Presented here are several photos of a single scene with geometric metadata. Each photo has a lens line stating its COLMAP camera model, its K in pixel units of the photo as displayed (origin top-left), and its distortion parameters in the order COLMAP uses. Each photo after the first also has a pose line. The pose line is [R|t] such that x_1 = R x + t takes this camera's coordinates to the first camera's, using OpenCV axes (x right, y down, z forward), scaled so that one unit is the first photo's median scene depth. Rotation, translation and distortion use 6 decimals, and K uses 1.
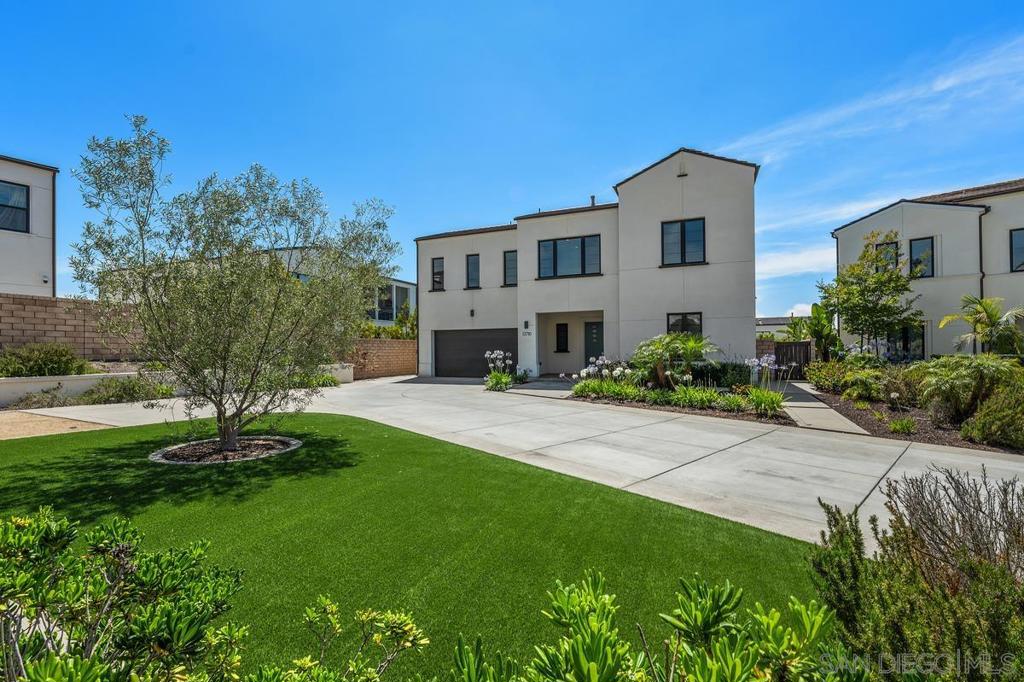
lens RADIAL K [[451.1, 0, 512.0], [0, 451.1, 341.0], [0, 0, 1]] dist [0.002733, 0.000242]
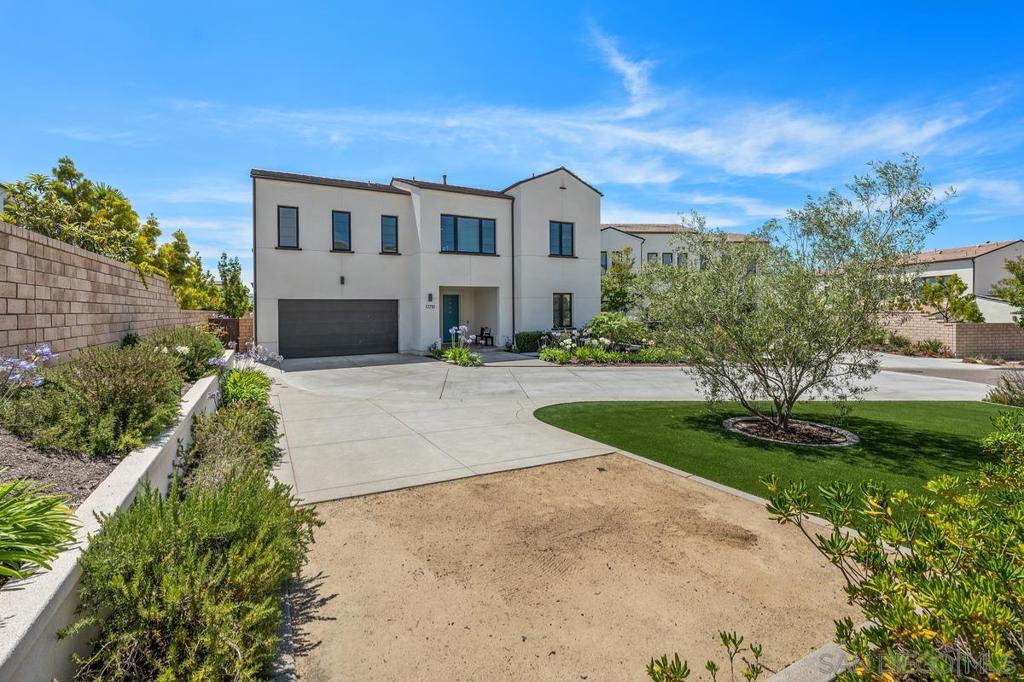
lens RADIAL K [[444.5, 0, 507.0], [0, 444.5, 306.7], [0, 0, 1]] dist [0.001317, 0.000090]
pose [[0.633734, 0.007956, 0.773510, -0.615639], [-0.010831, 0.999940, -0.001410, -0.016609], [-0.773475, -0.007484, 0.633782, 0.261938]]
